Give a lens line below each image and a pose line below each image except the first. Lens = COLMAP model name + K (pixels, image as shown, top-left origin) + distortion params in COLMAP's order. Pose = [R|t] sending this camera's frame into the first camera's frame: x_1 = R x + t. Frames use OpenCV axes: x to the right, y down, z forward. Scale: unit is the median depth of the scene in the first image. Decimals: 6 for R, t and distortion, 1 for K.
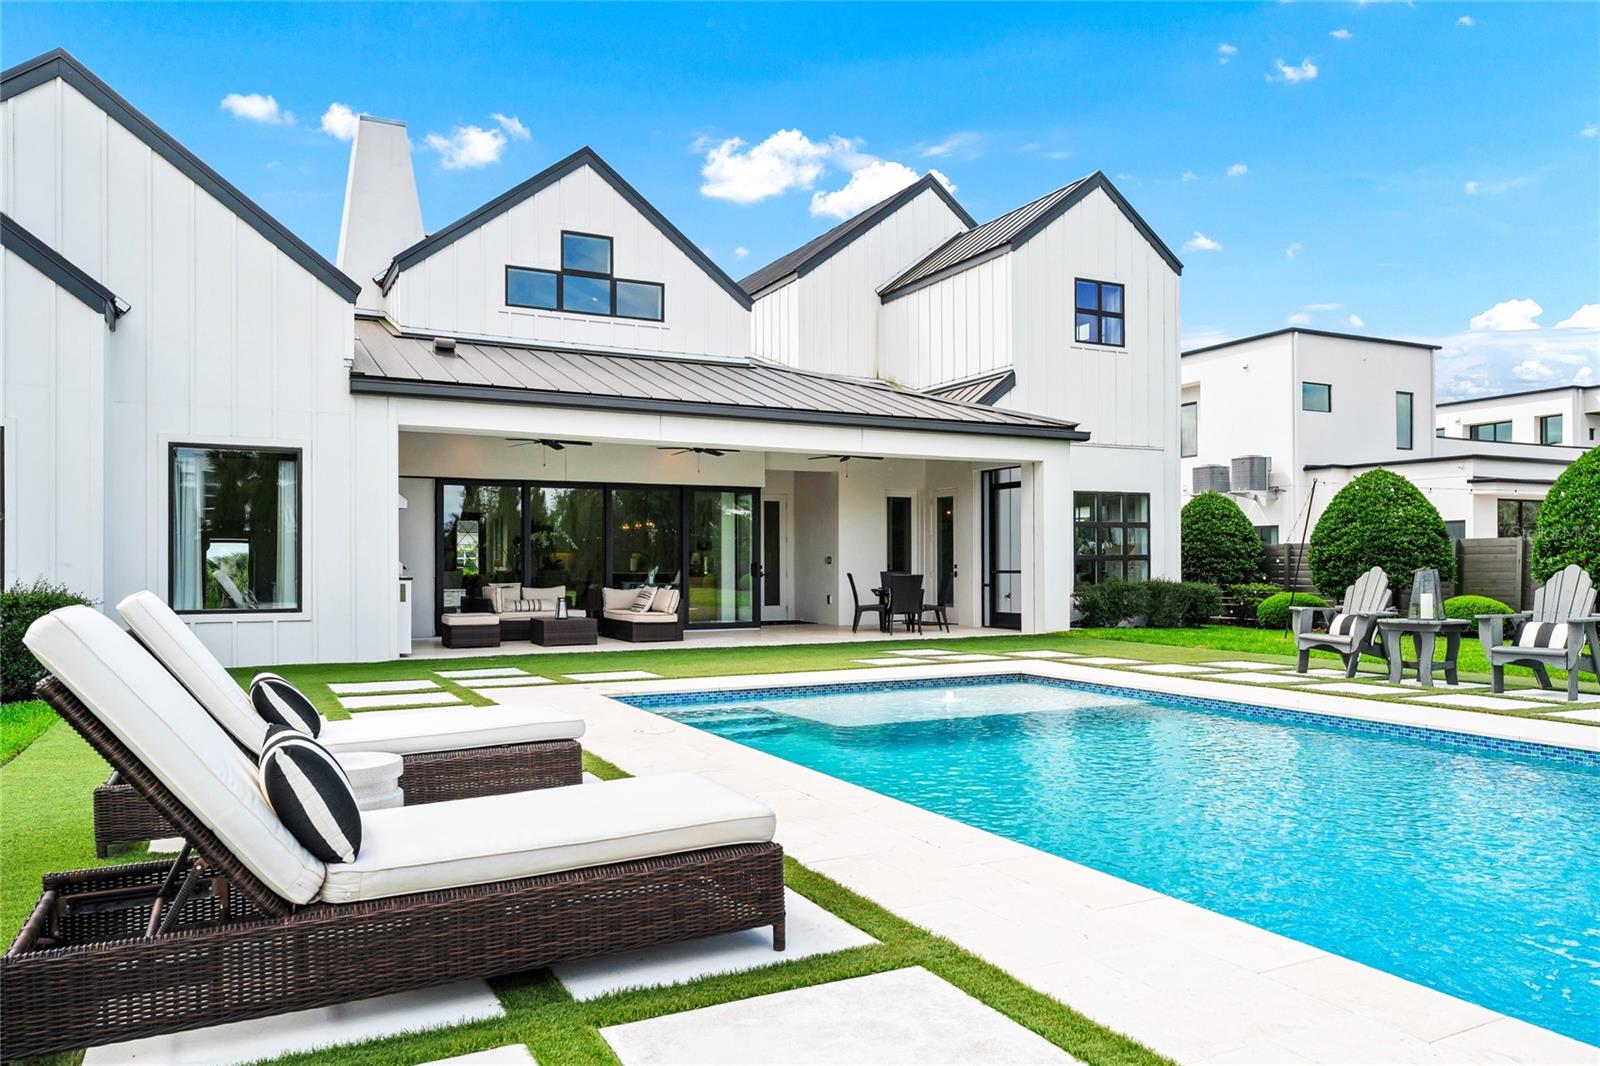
lens RADIAL K [[1103.5, 0, 805.6], [0, 1103.5, 553.5], [0, 0, 1]] dist [0.003876, -0.000091]
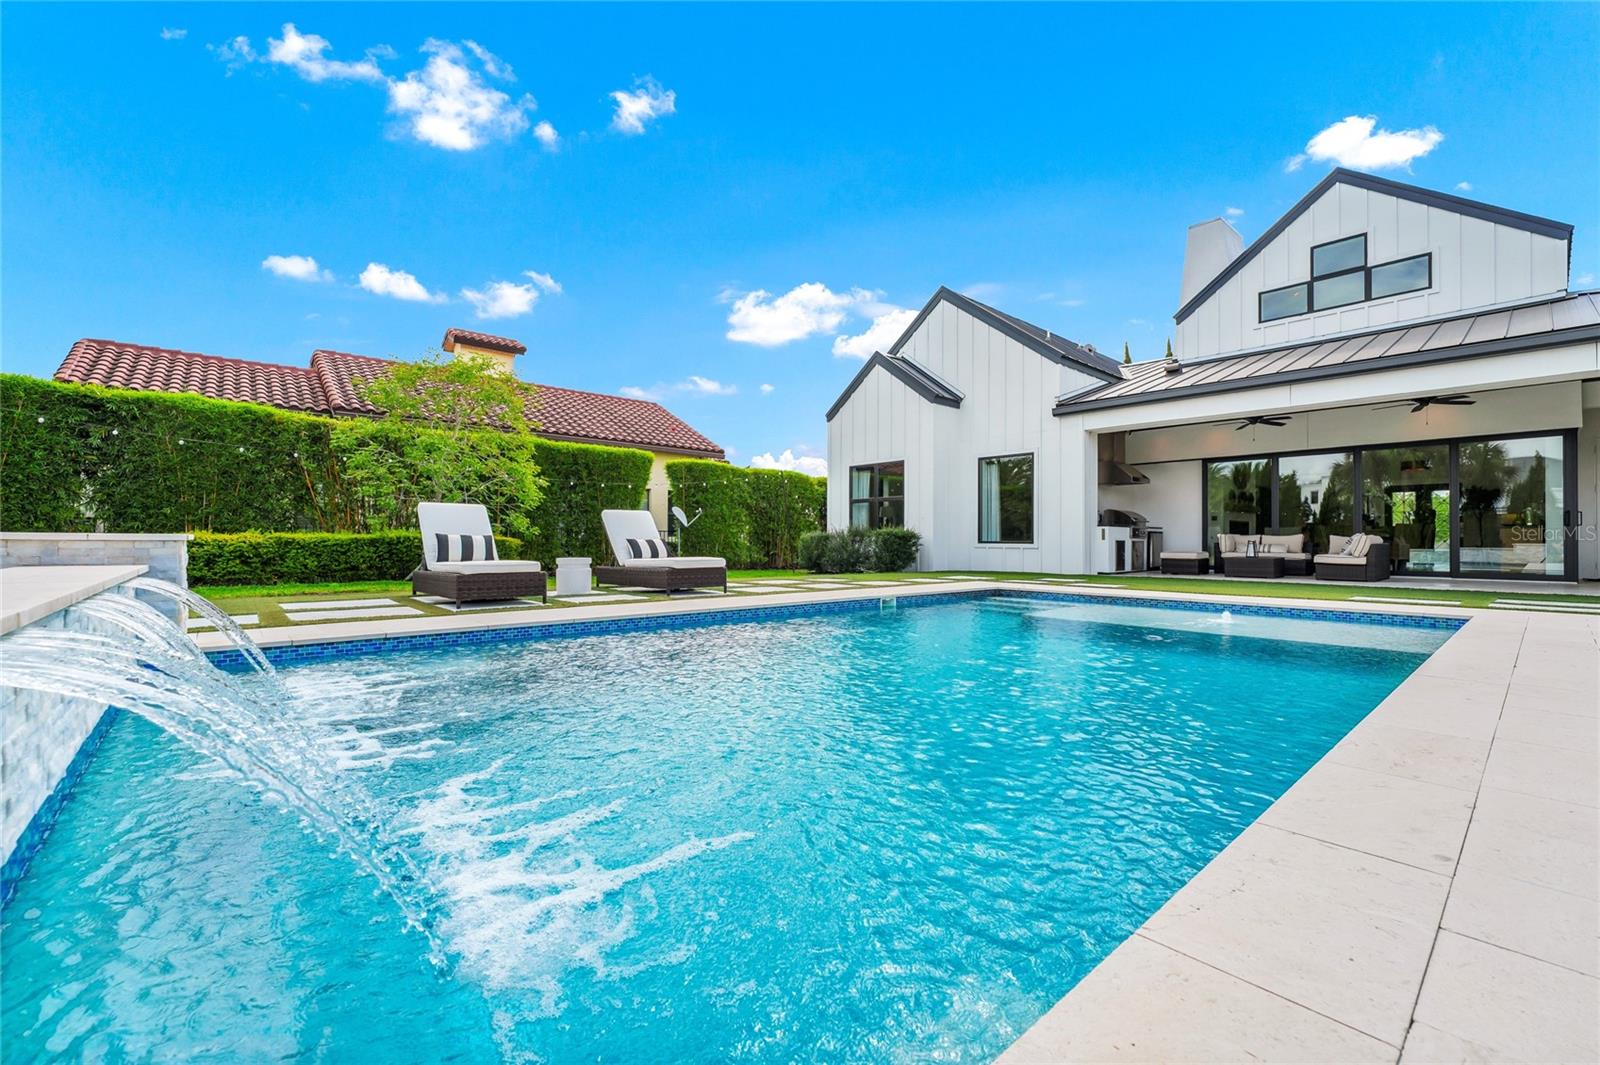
lens RADIAL K [[660.1, 0, 801.3], [0, 660.1, 537.3], [0, 0, 1]] dist [-0.000668, -0.000115]
pose [[0.250262, -0.004629, -0.968167, 0.352414], [0.003101, 0.999987, -0.003979, 0.033298], [0.968173, -0.002006, 0.250273, 0.266961]]
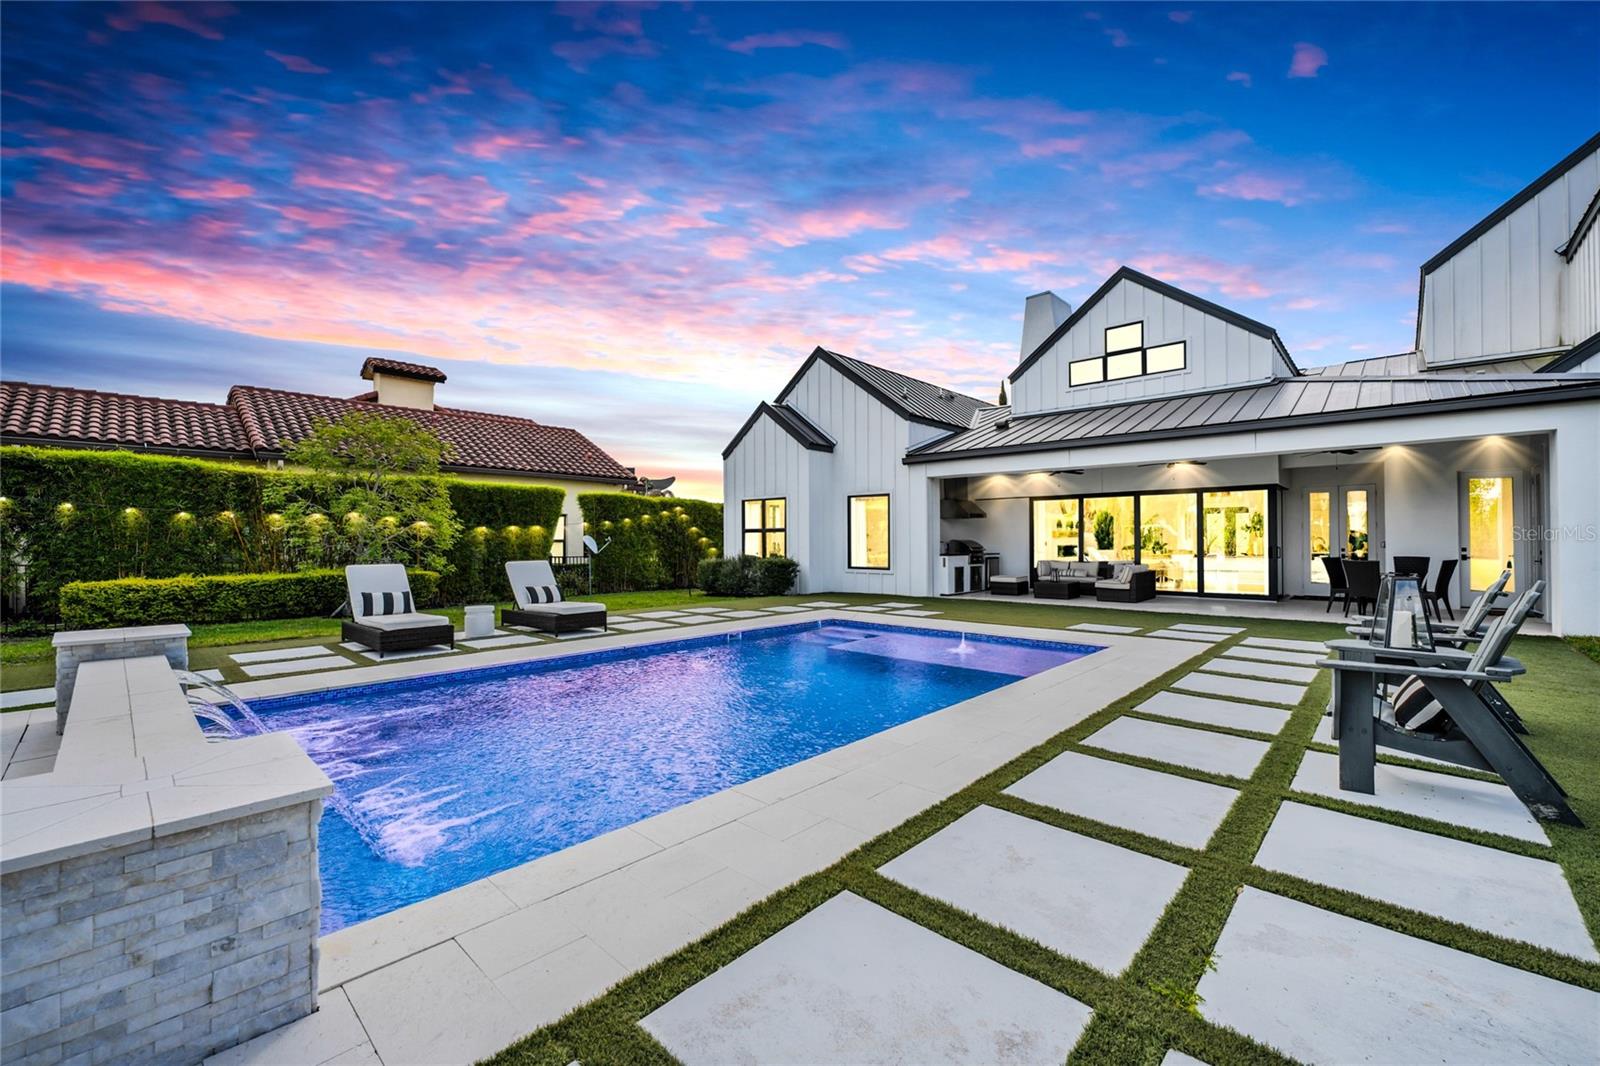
lens RADIAL K [[651.4, 0, 800.6], [0, 651.4, 535.4], [0, 0, 1]] dist [0.001196, -0.000206]
pose [[0.340857, -0.007779, -0.940083, 0.485840], [0.012530, 0.999915, -0.003731, -0.008583], [0.940032, -0.010507, 0.340926, 0.296912]]
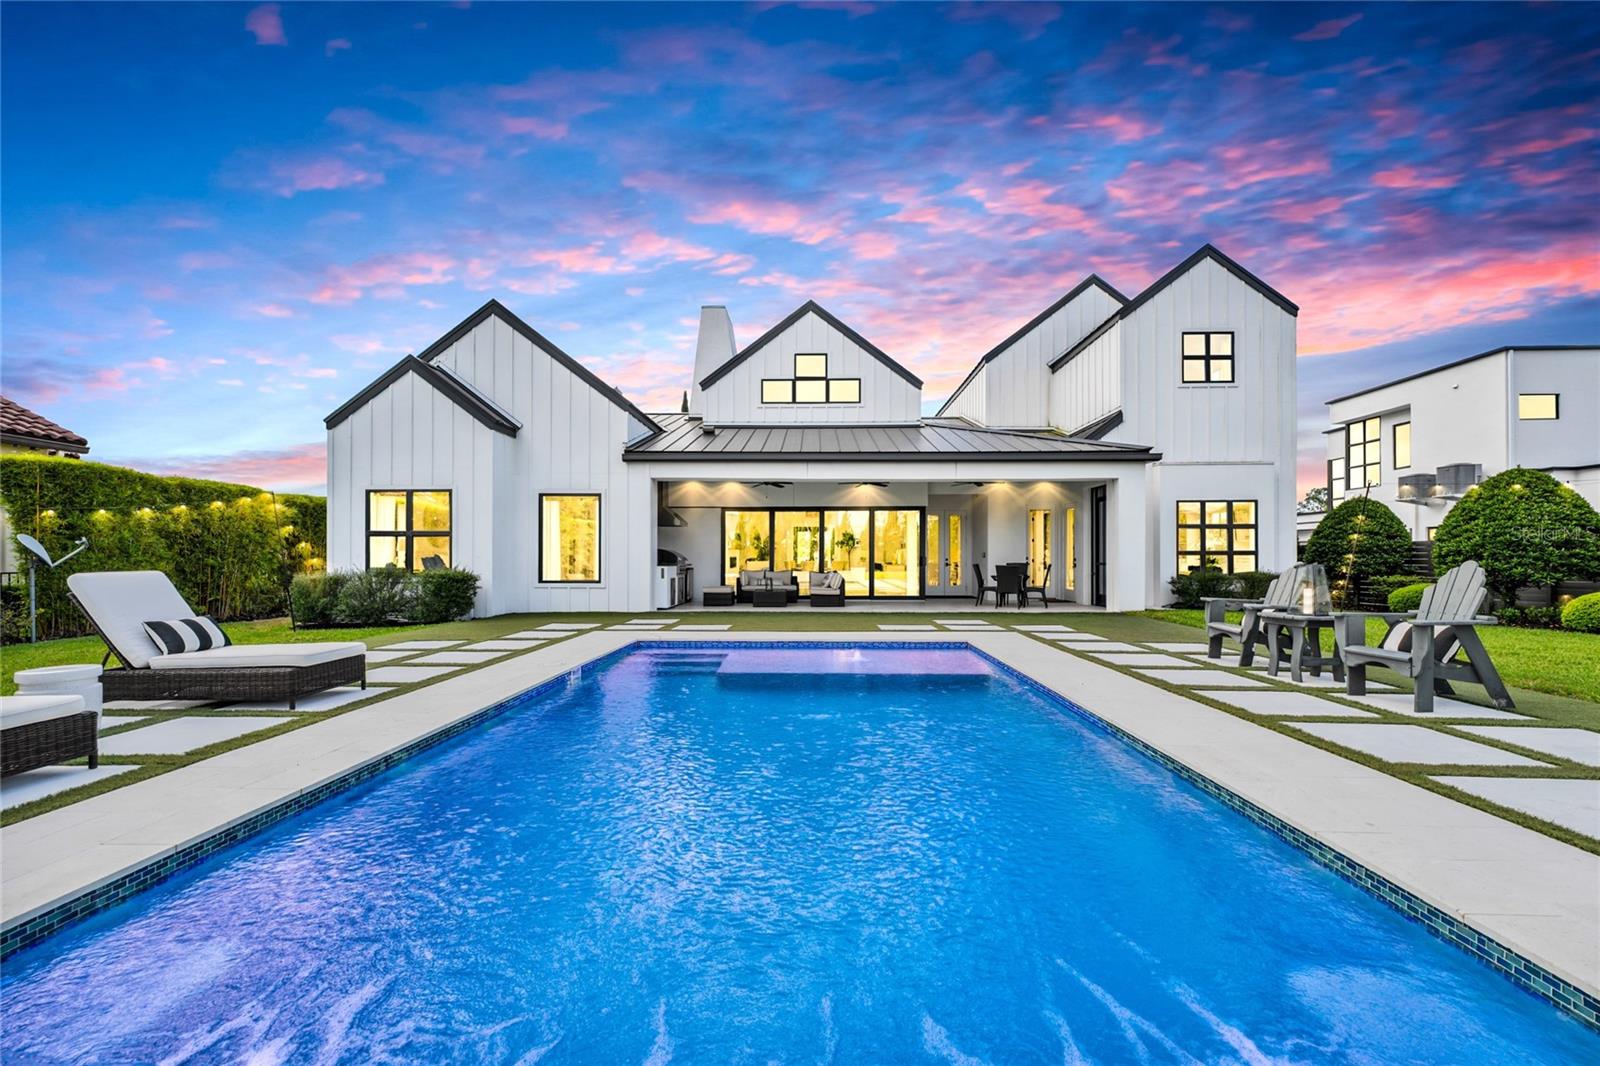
lens RADIAL K [[661.9, 0, 798.8], [0, 661.9, 547.0], [0, 0, 1]] dist [-0.000662, -0.000189]
pose [[0.877786, -0.004943, -0.479027, 0.257841], [0.002281, 0.999979, -0.006137, 0.000414], [0.479047, 0.004294, 0.877779, 0.143013]]
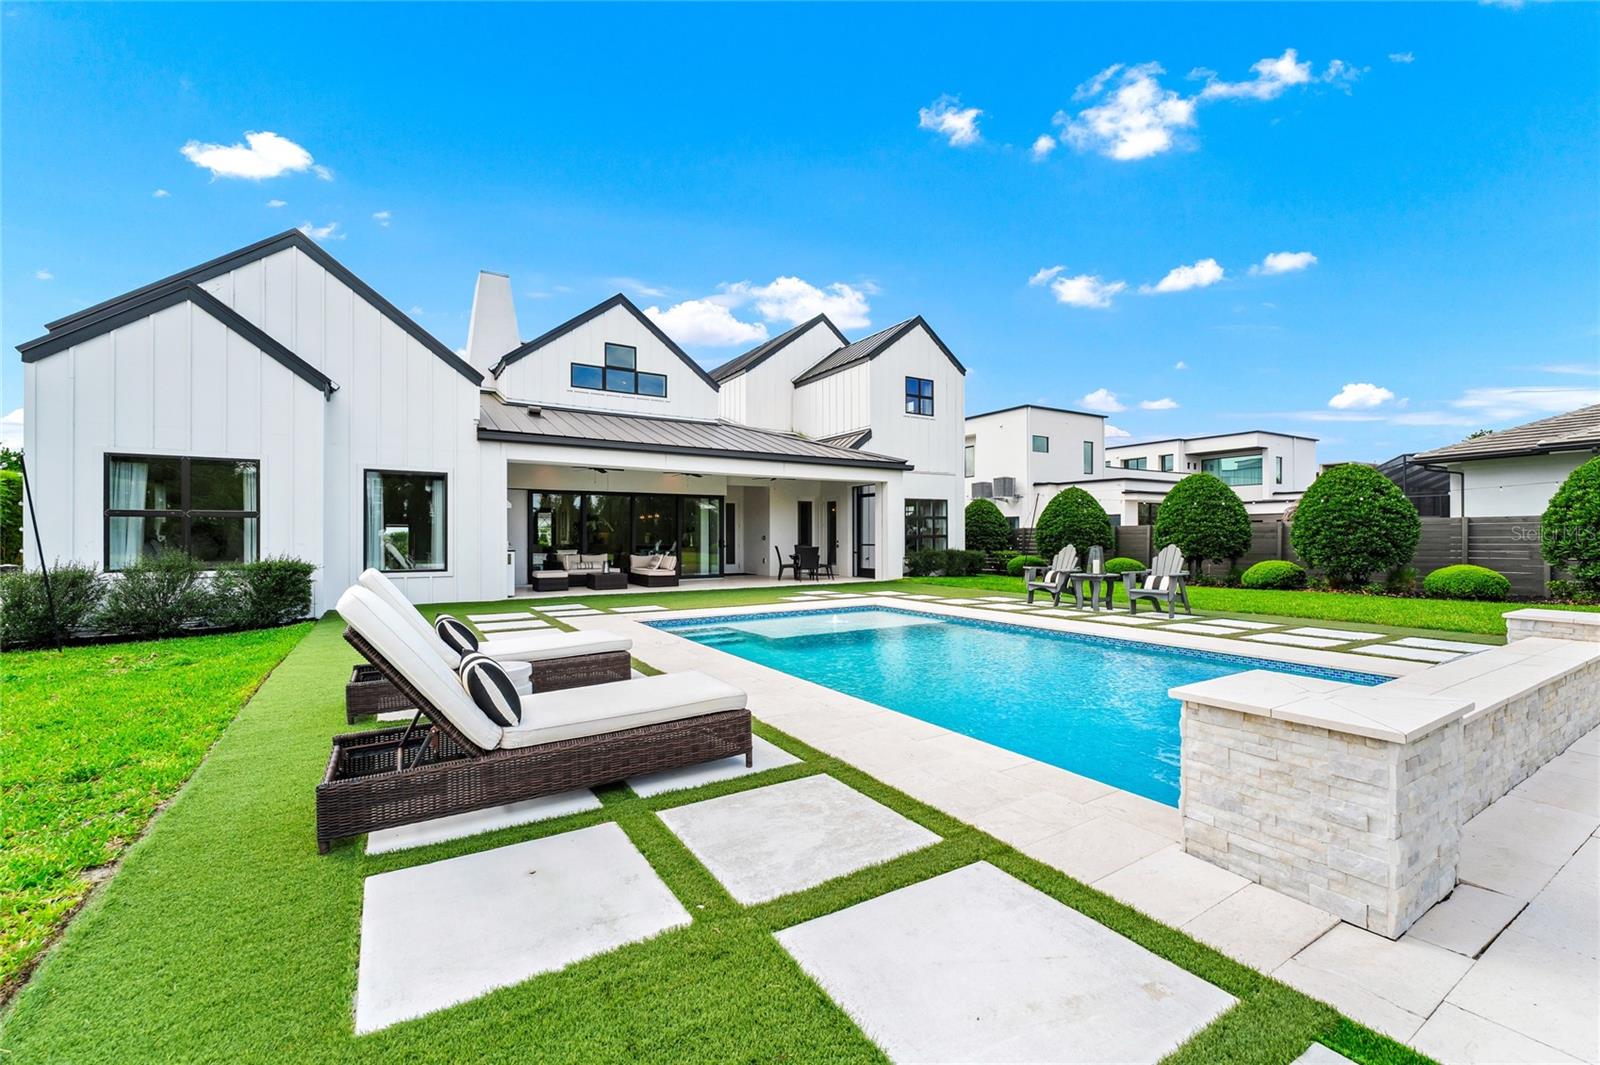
lens RADIAL K [[651.4, 0, 800.6], [0, 651.4, 534.9], [0, 0, 1]] dist [0.001196, -0.000206]
pose [[0.996816, -0.000670, 0.079735, -0.003778], [0.000207, 0.999983, 0.005818, -0.005638], [-0.079738, -0.005783, 0.996799, -0.014490]]
